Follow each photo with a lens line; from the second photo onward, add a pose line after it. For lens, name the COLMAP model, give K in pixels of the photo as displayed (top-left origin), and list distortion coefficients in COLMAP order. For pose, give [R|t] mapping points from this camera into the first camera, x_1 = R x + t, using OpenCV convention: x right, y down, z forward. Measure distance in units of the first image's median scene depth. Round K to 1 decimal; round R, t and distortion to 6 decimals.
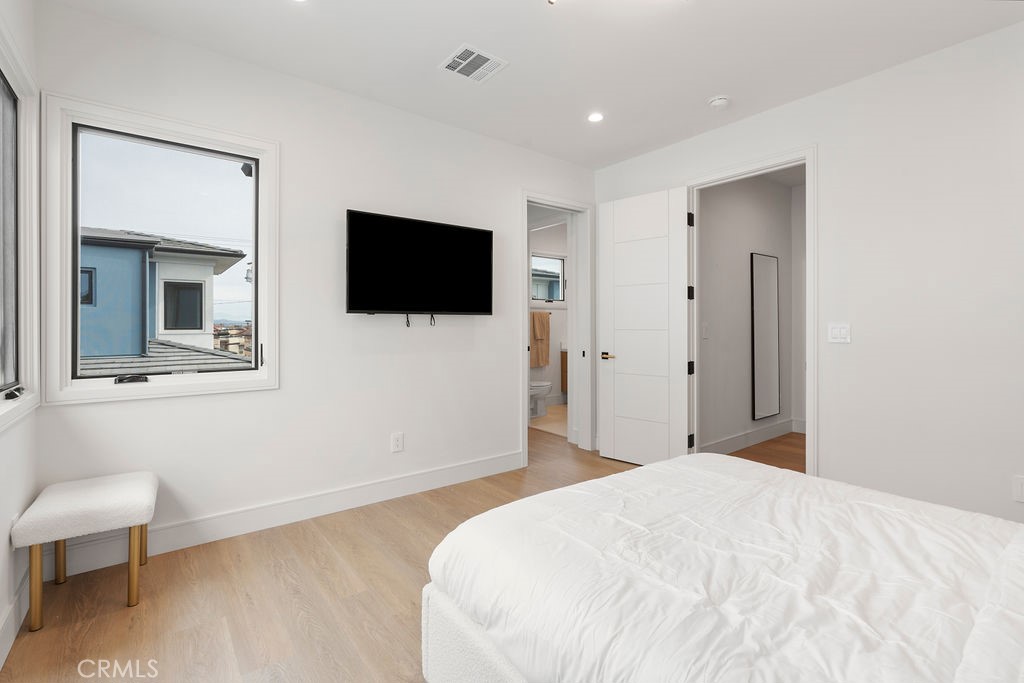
lens RADIAL K [[470.8, 0, 513.4], [0, 470.8, 325.3], [0, 0, 1]] dist [-0.001793, -0.000394]
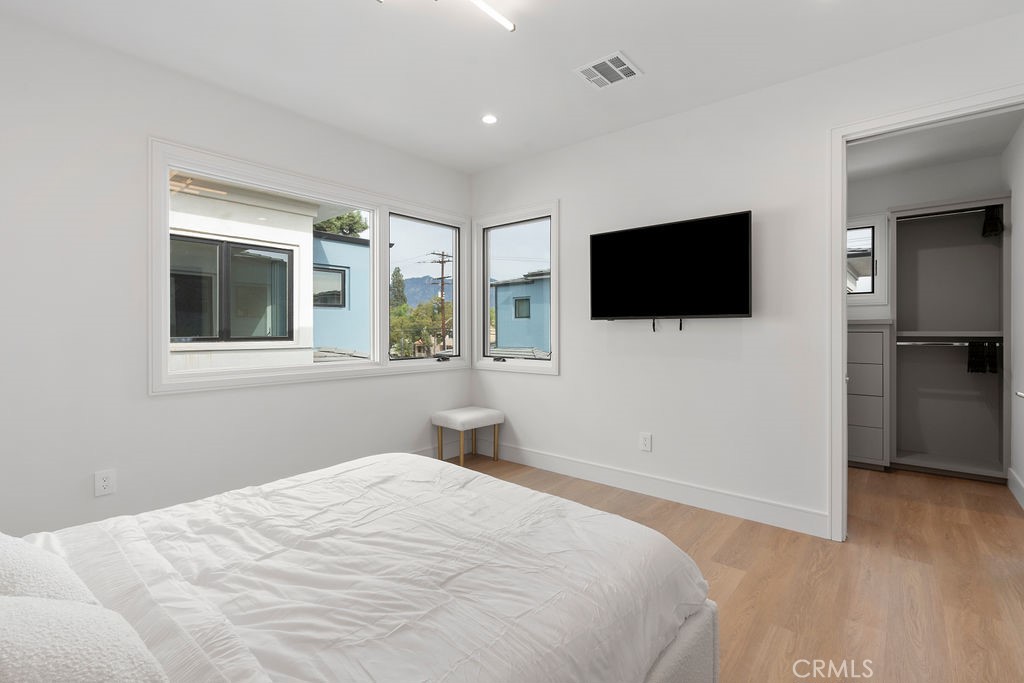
lens RADIAL K [[465.3, 0, 511.9], [0, 465.3, 331.7], [0, 0, 1]] dist [-0.003196, -0.000301]
pose [[0.197940, -0.000402, -0.980214, 0.790414], [-0.005288, 0.999985, -0.001478, 0.007173], [0.980200, 0.005476, 0.197935, 0.558753]]
